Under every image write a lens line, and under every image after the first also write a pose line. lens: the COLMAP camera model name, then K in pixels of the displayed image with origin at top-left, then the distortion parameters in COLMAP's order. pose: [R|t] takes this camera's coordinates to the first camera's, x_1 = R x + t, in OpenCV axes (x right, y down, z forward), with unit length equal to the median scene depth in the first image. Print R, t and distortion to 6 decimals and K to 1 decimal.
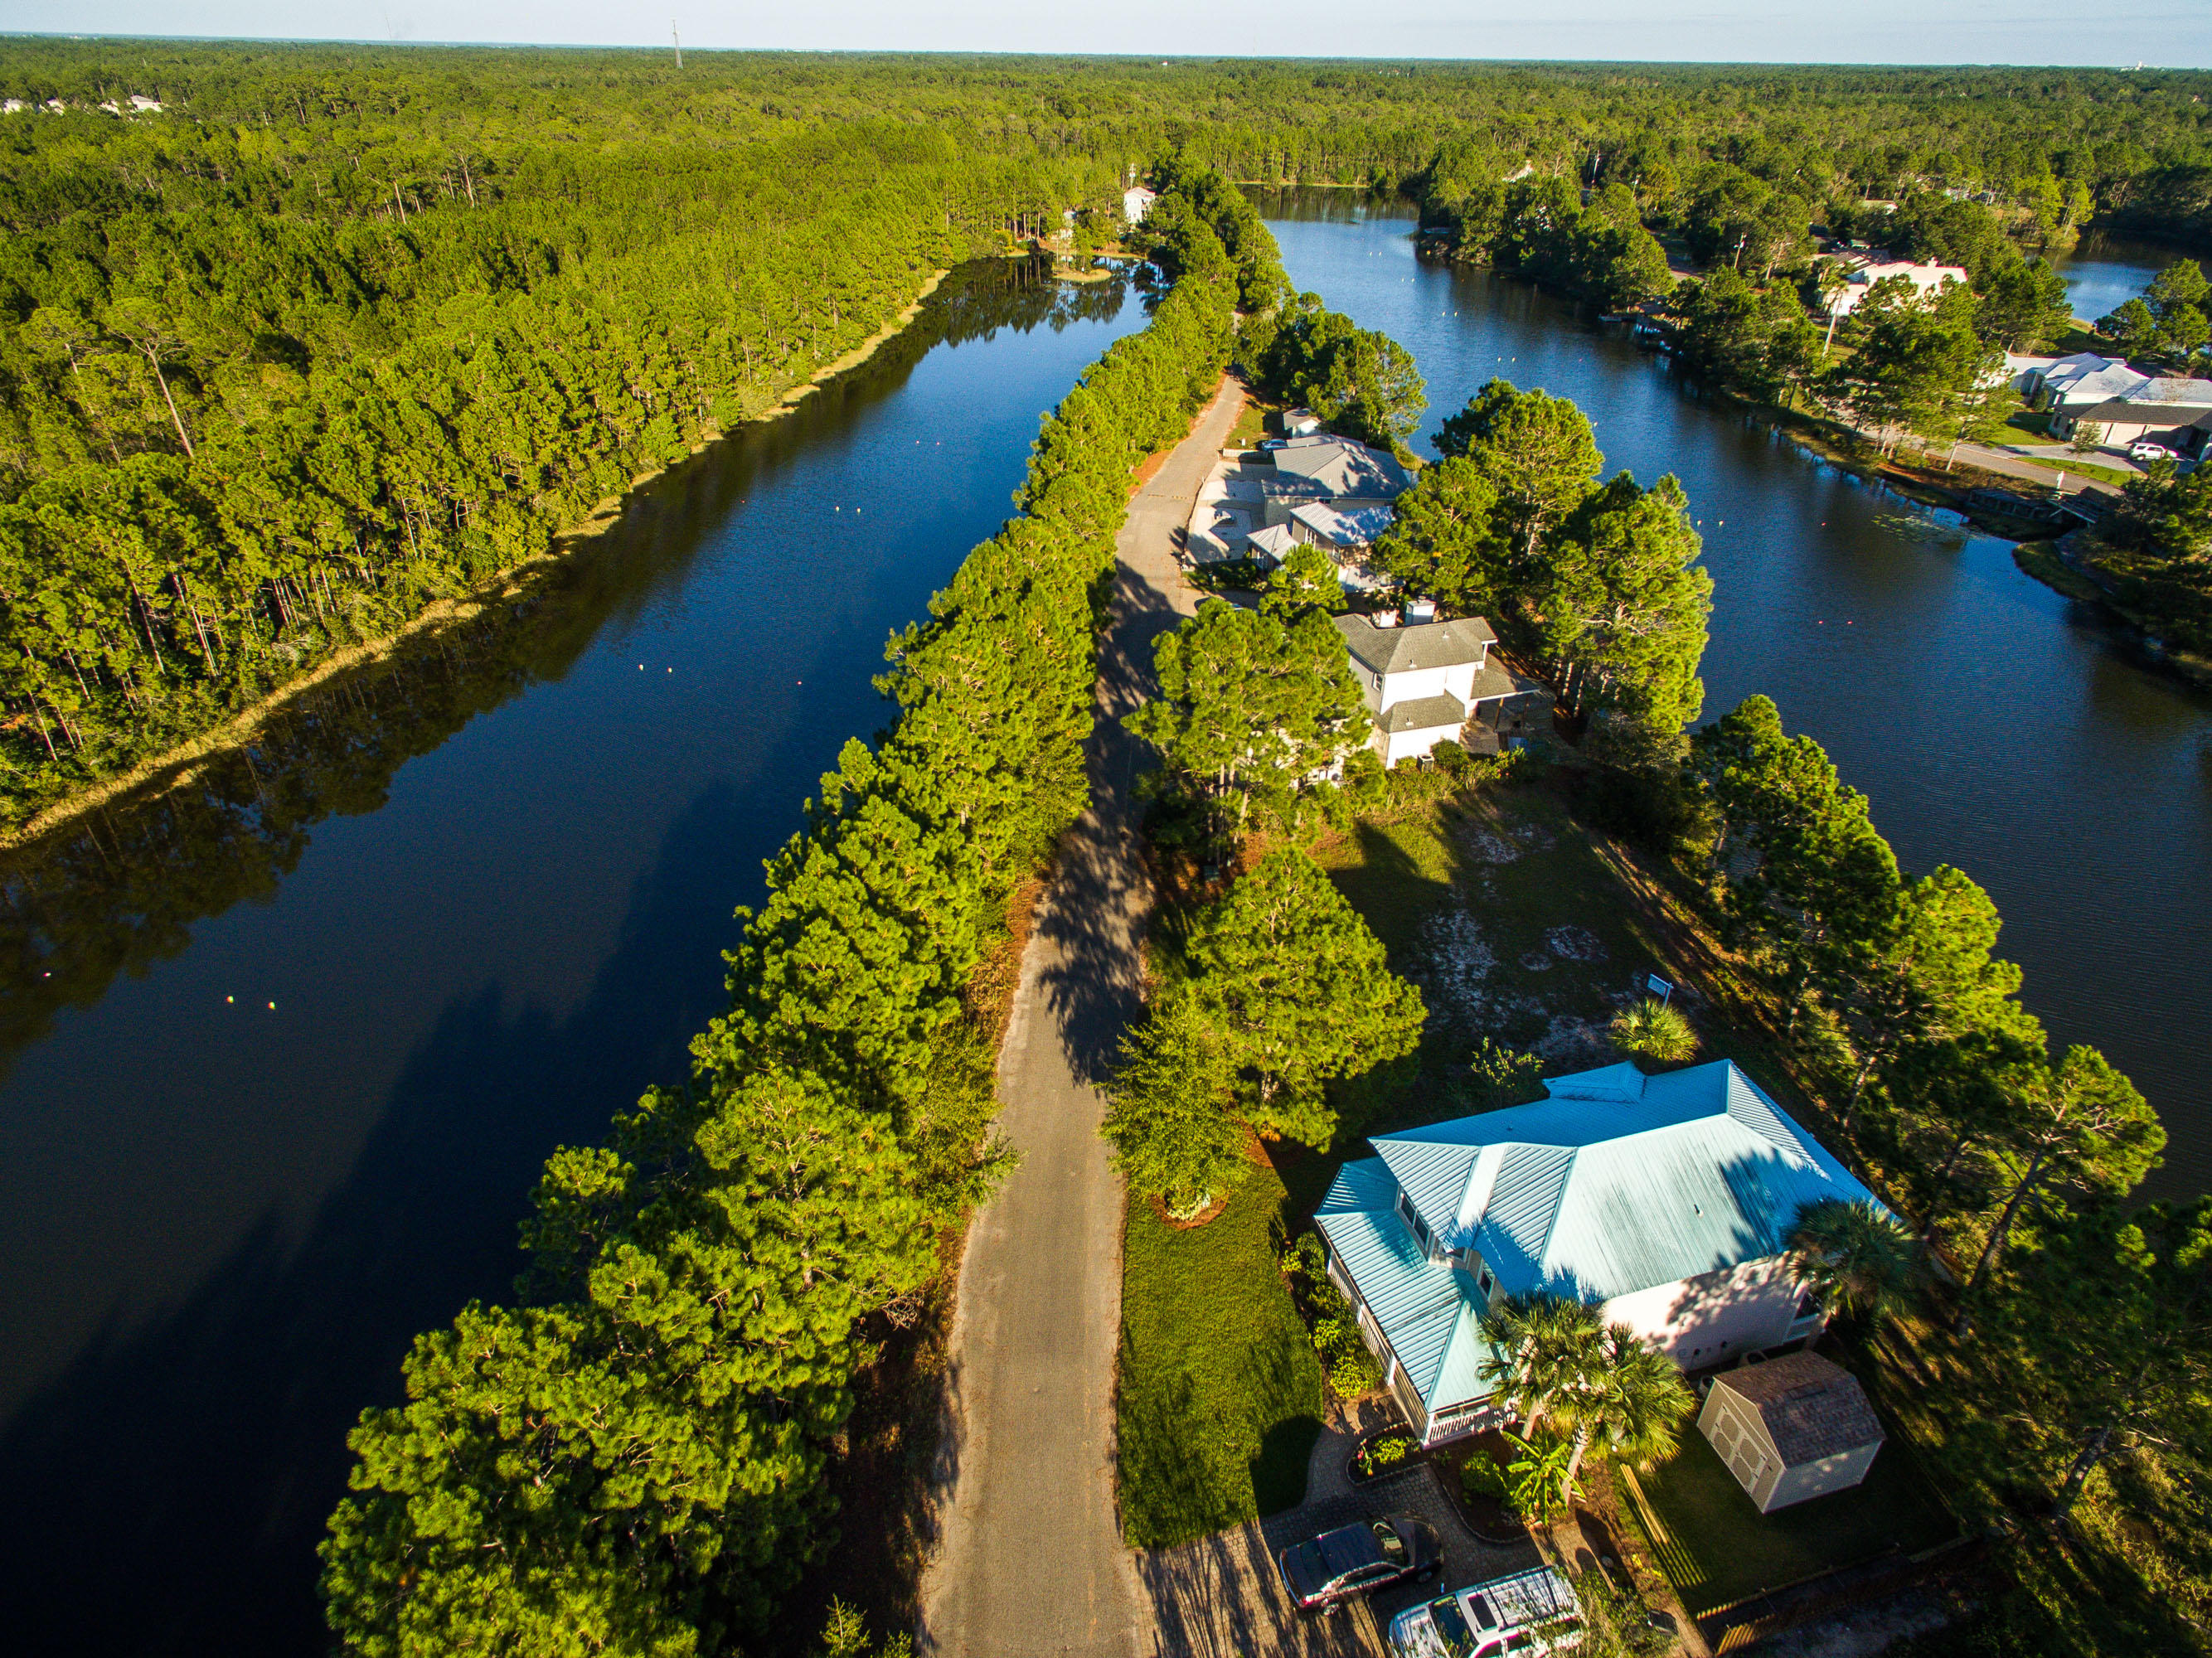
lens RADIAL K [[1301.8, 0, 1098.6], [0, 1301.8, 831.9], [0, 0, 1]] dist [0.004918, -0.000175]
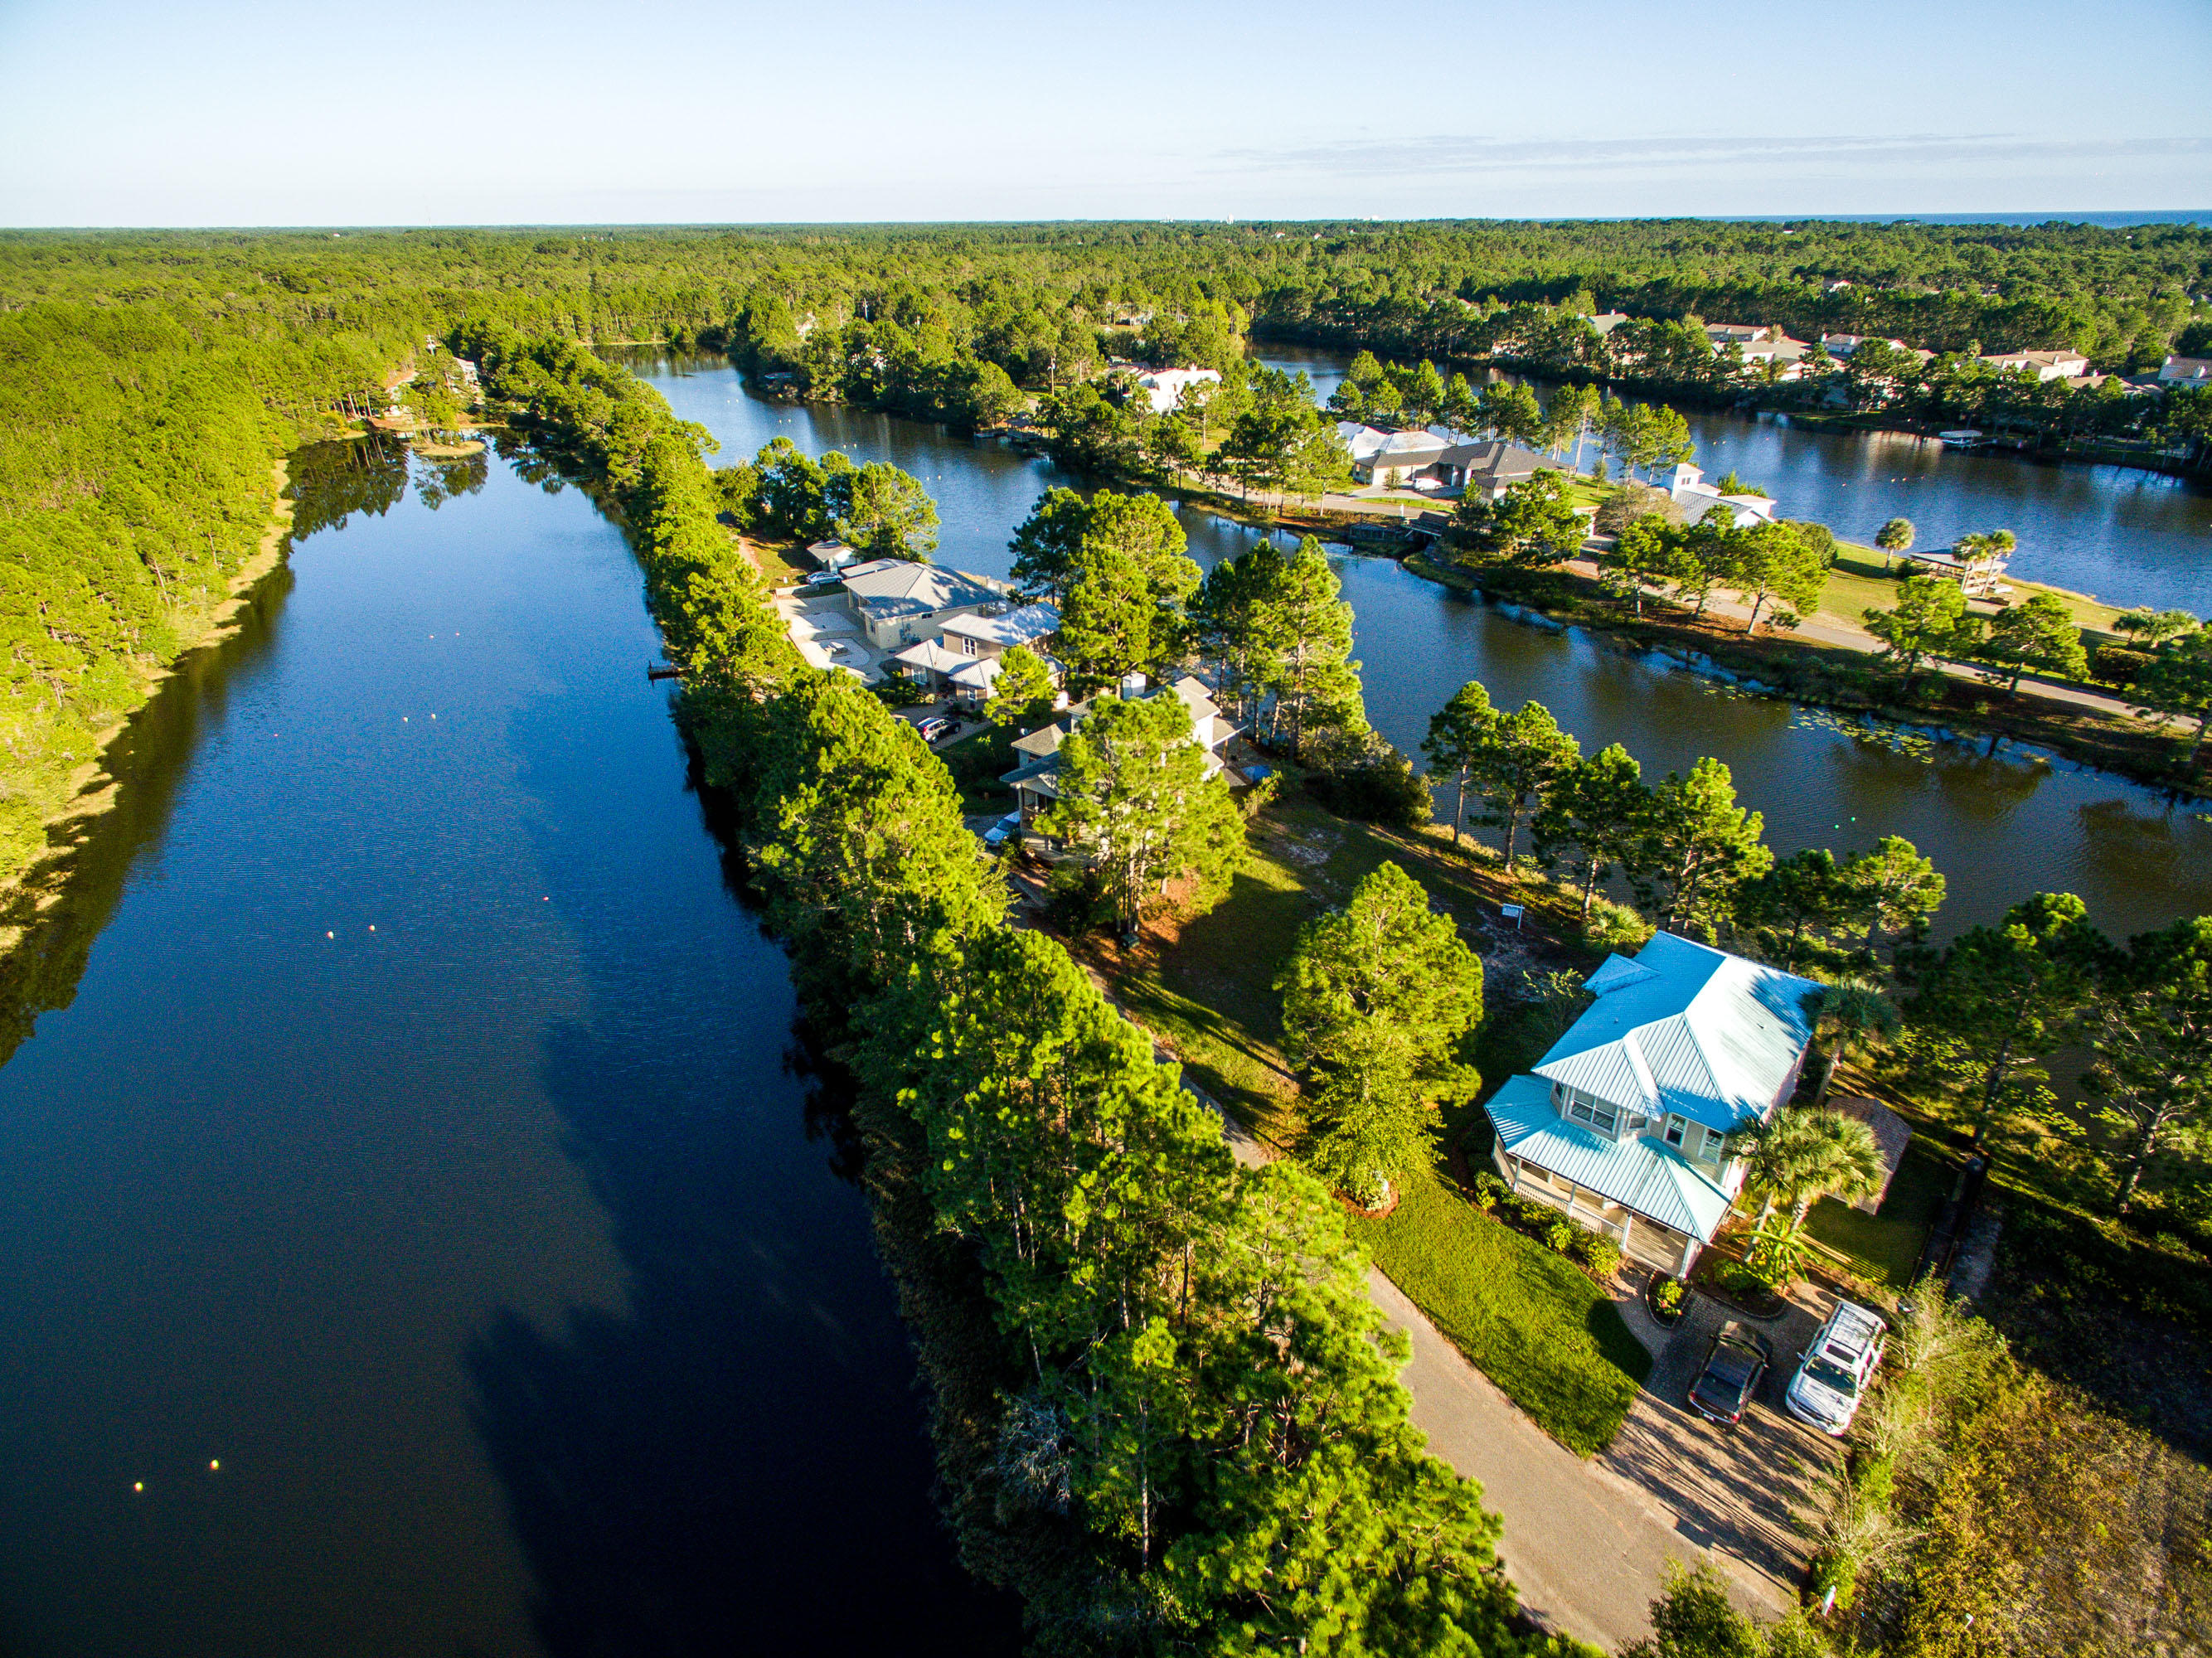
lens RADIAL K [[1248.1, 0, 1106.0], [0, 1248.1, 829.0], [0, 0, 1]] dist [0.005422, 0.002463]
pose [[0.845934, -0.251169, 0.470436, -0.280603], [0.289539, 0.957118, -0.009634, -0.037712], [-0.447843, 0.144360, 0.882382, 0.052424]]
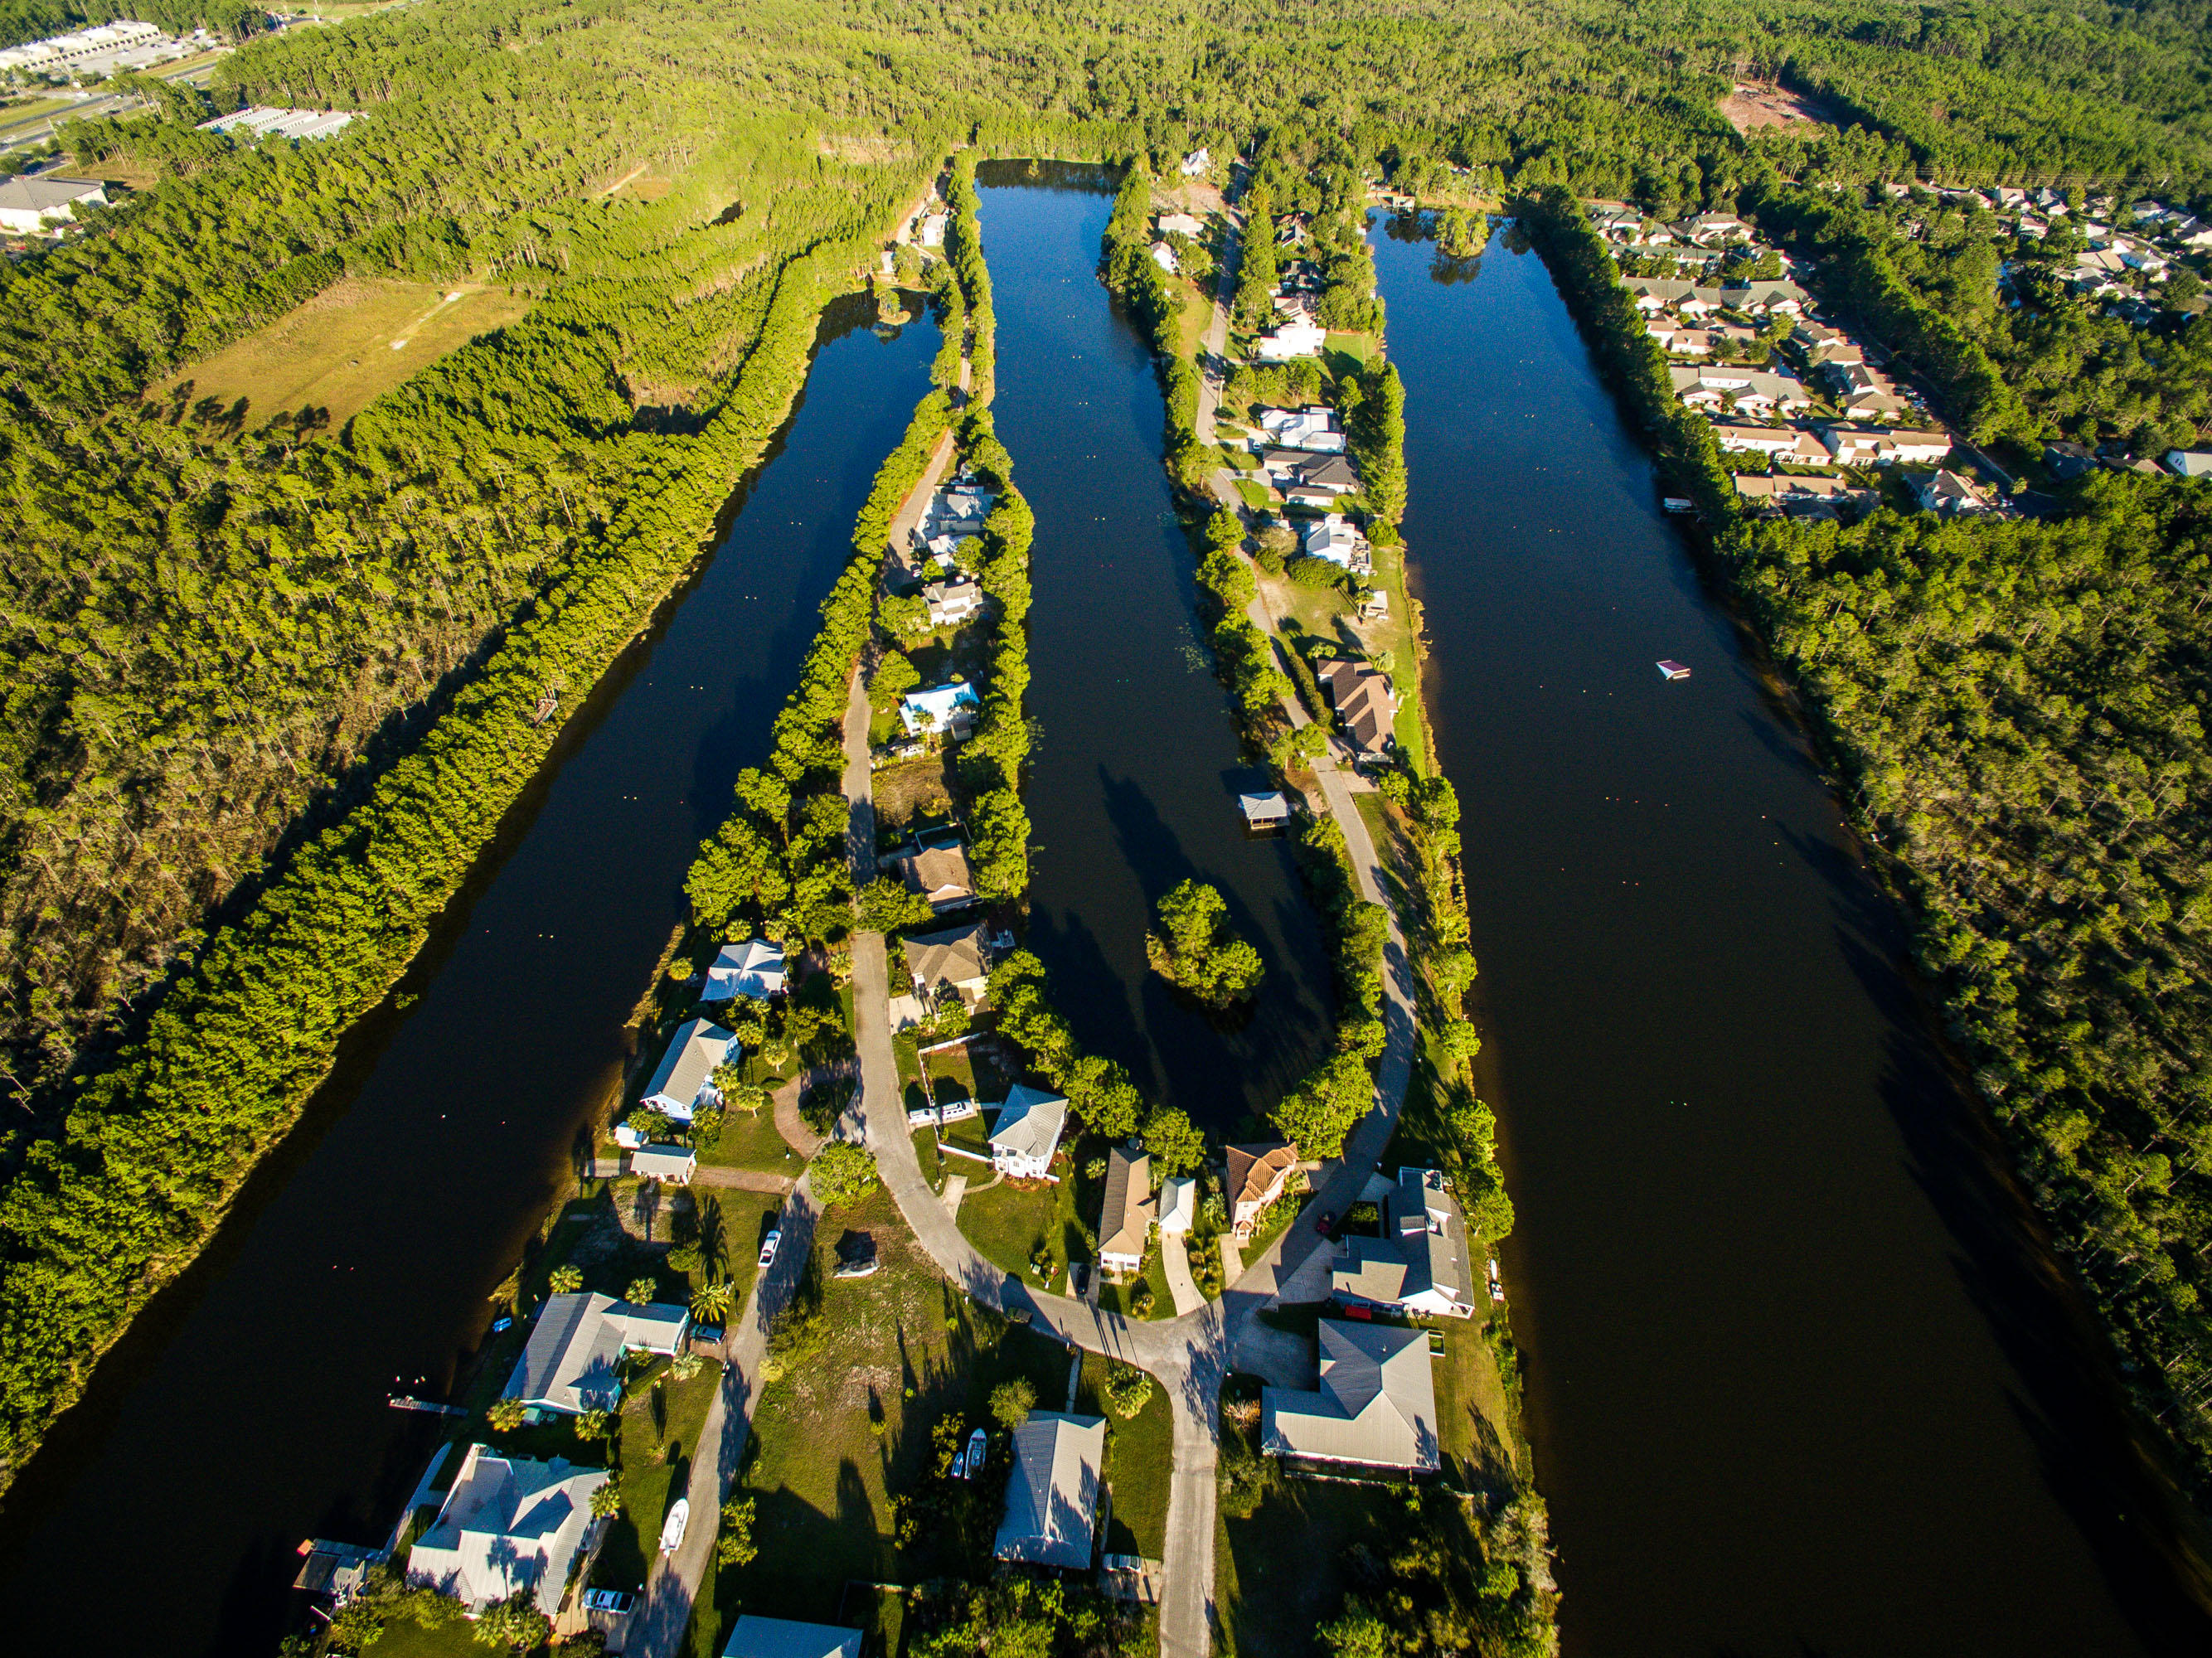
lens RADIAL K [[1275.9, 0, 1100.6], [0, 1275.9, 874.9], [0, 0, 1]] dist [-0.000108, -0.000879]
pose [[0.996978, -0.049214, 0.060099, 0.339233], [0.034920, 0.975061, 0.219174, -0.113620], [-0.069387, -0.216413, 0.973833, -2.462704]]
